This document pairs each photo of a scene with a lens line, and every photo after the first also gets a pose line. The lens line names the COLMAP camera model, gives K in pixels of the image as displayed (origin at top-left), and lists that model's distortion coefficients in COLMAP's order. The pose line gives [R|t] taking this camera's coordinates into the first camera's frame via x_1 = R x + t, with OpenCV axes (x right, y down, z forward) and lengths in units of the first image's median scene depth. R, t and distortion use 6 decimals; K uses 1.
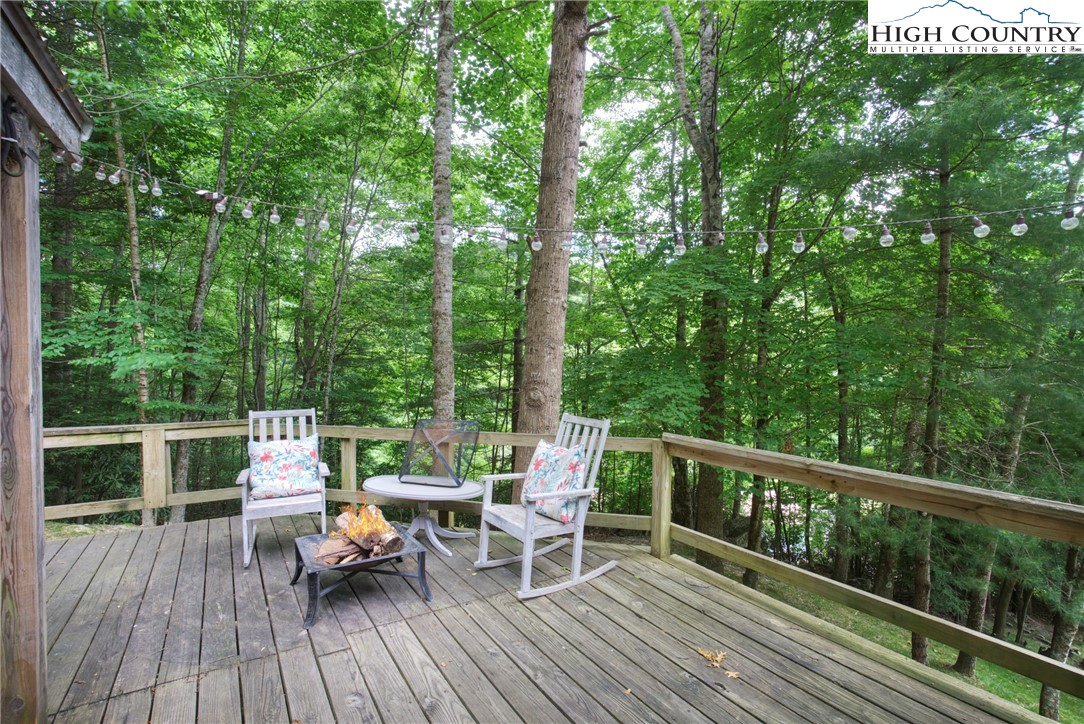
lens RADIAL K [[524.1, 0, 540.7], [0, 524.1, 366.3], [0, 0, 1]] dist [-0.061642, 0.019617]
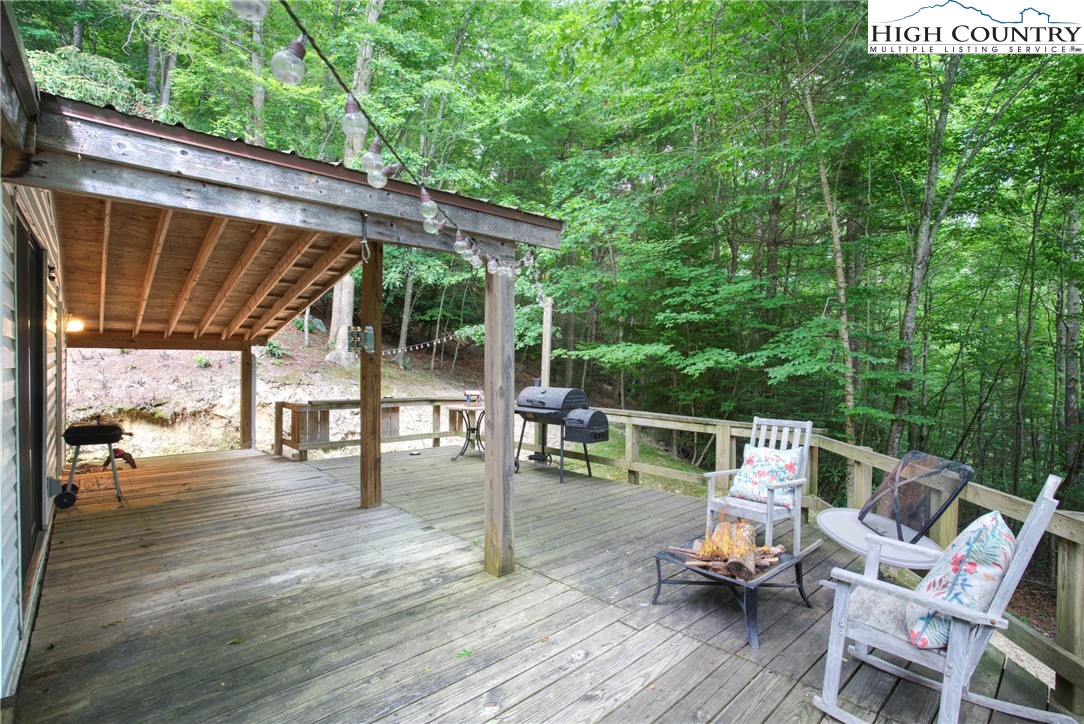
lens RADIAL K [[524.1, 0, 549.6], [0, 524.1, 363.4], [0, 0, 1]] dist [-0.061642, 0.019617]
pose [[0.188266, 0.001602, -0.982117, 0.422666], [-0.024558, 0.999694, -0.003076, -0.011471], [0.981811, 0.024698, 0.188247, 0.362020]]
